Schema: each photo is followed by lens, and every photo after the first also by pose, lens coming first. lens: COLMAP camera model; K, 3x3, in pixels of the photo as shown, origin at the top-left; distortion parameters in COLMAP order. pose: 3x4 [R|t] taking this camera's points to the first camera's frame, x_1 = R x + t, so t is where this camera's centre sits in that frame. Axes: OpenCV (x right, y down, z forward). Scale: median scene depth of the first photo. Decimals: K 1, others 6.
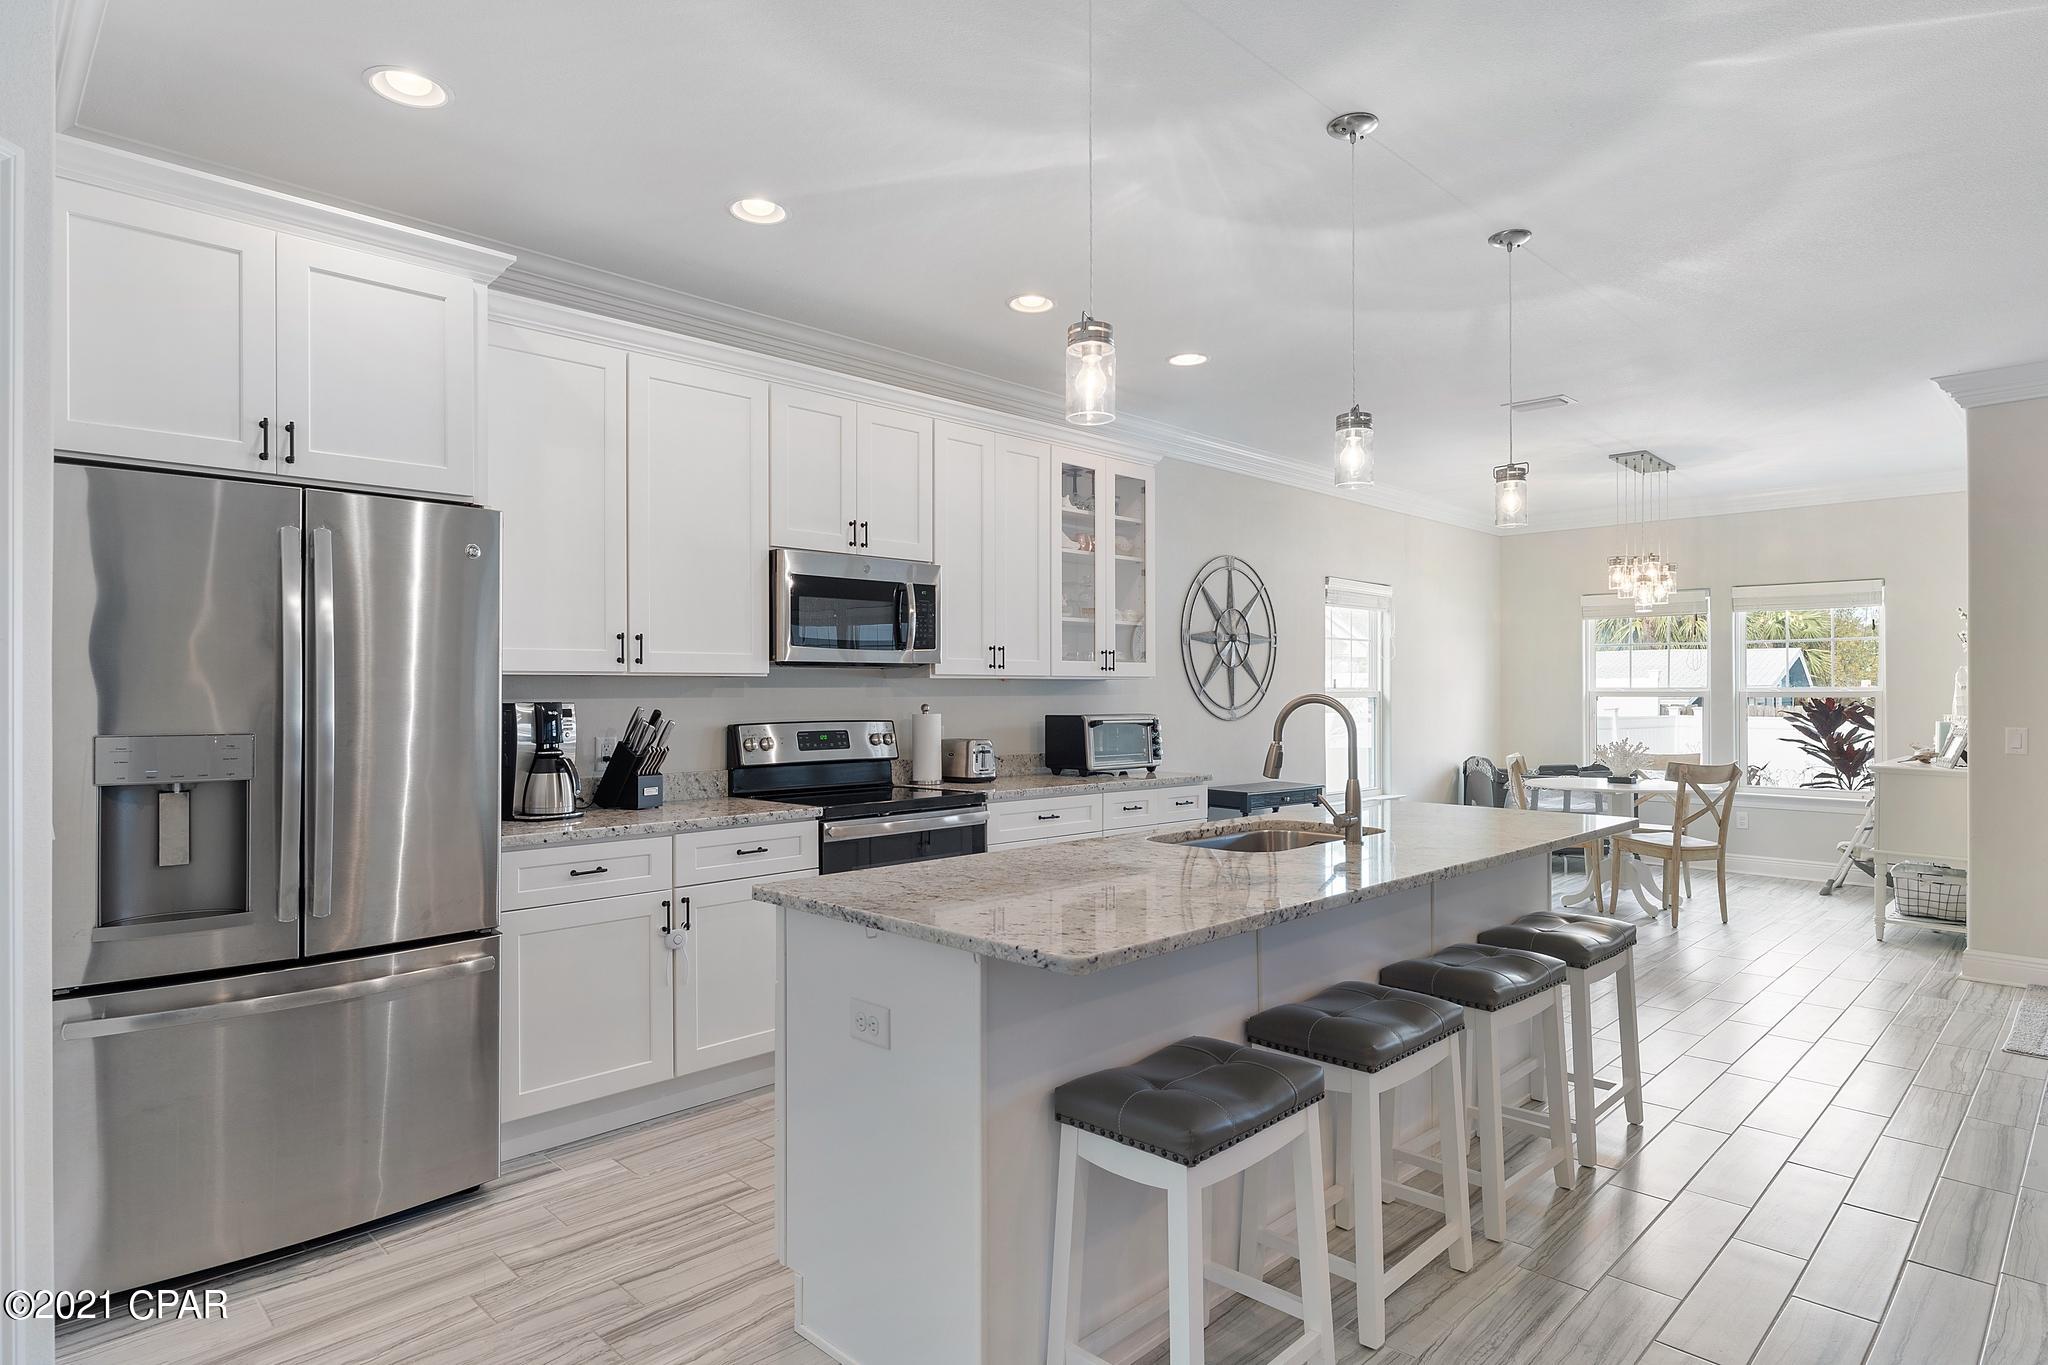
lens RADIAL K [[1120.3, 0, 1026.0], [0, 1120.3, 689.9], [0, 0, 1]] dist [0.001434, 0.000225]
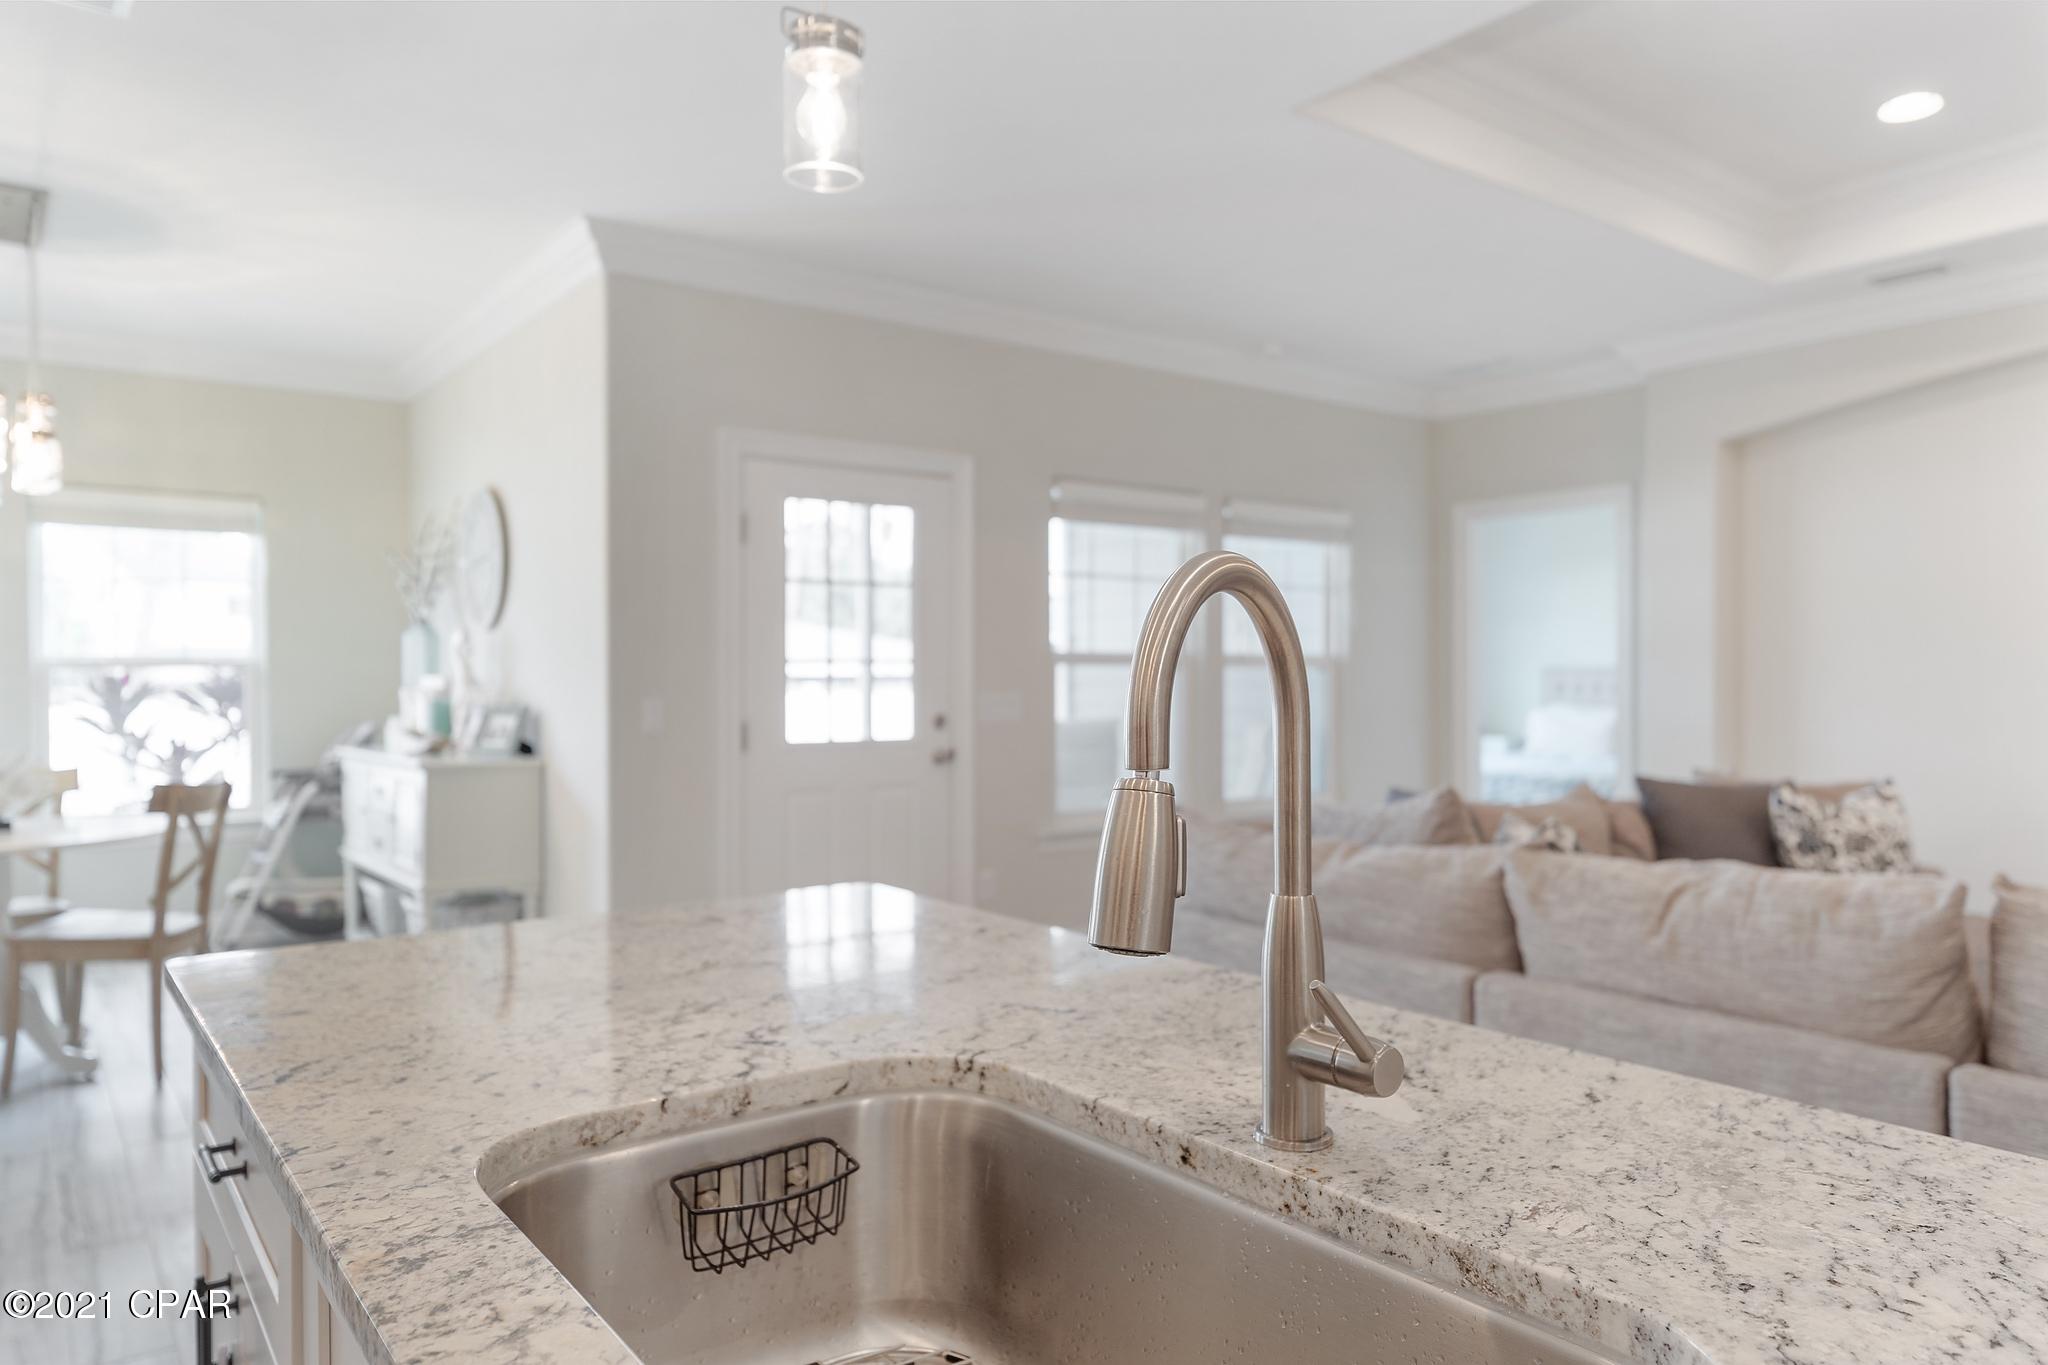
lens RADIAL K [[1370.1, 0, 1021.4], [0, 1370.1, 689.1], [0, 0, 1]] dist [-0.002072, -0.000674]
pose [[0.147471, -0.011182, 0.989003, -0.021281], [0.003547, 0.999936, 0.010776, 0.019546], [-0.989060, 0.001919, 0.147501, 0.634656]]
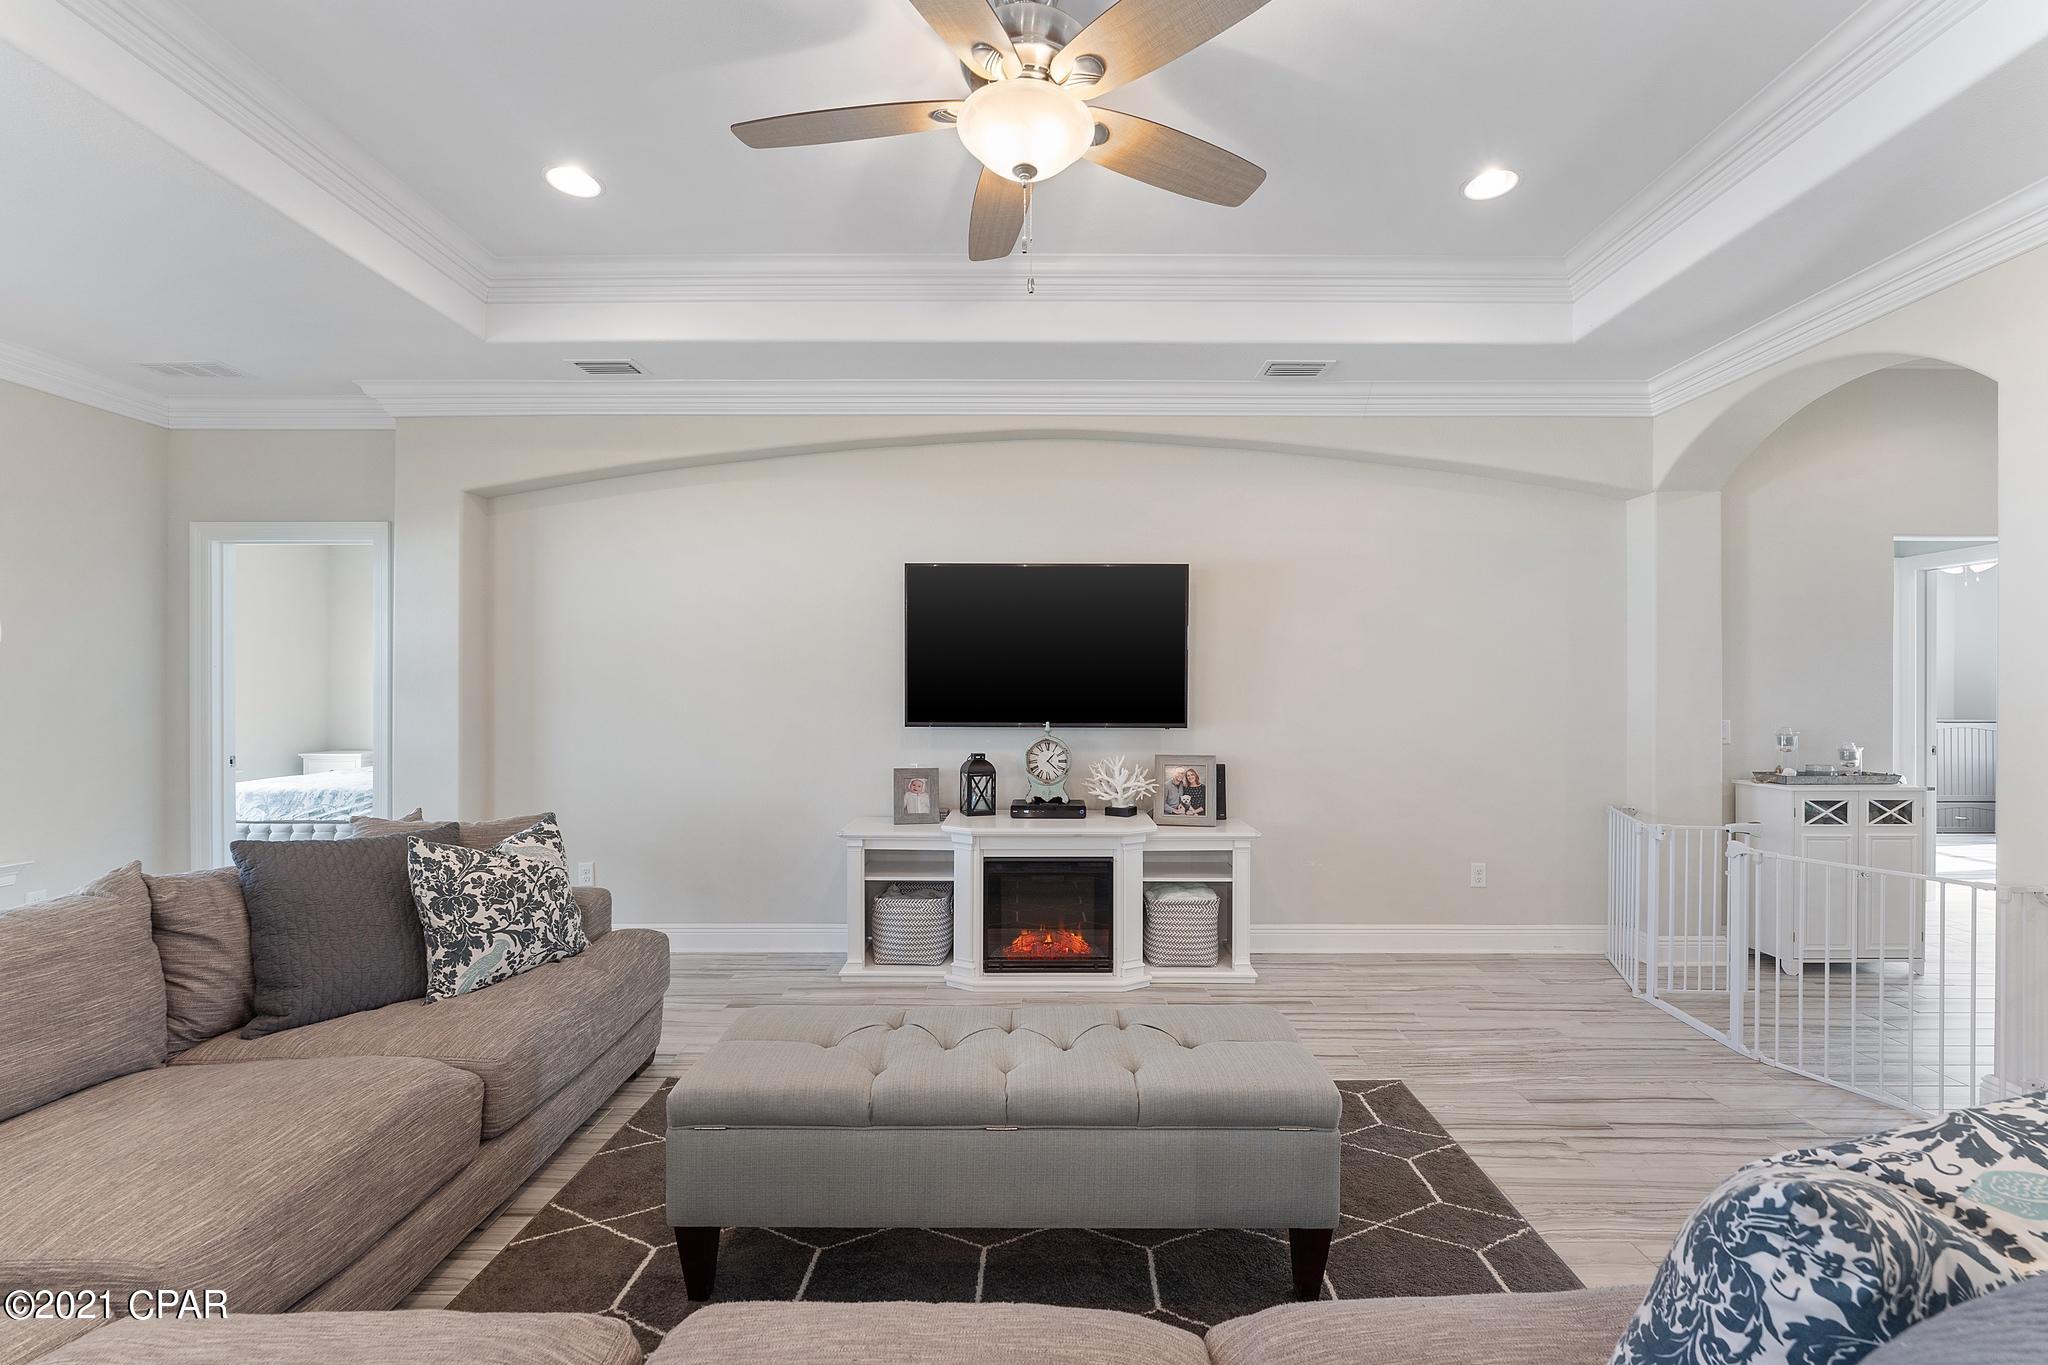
lens RADIAL K [[844.8, 0, 1035.4], [0, 844.8, 684.4], [0, 0, 1]] dist [-0.000912, -0.000558]
pose [[-0.701658, 0.000480, 0.712514, 0.320252], [-0.002004, 0.999994, -0.002647, 0.001675], [-0.712511, -0.003285, -0.701653, 0.364142]]
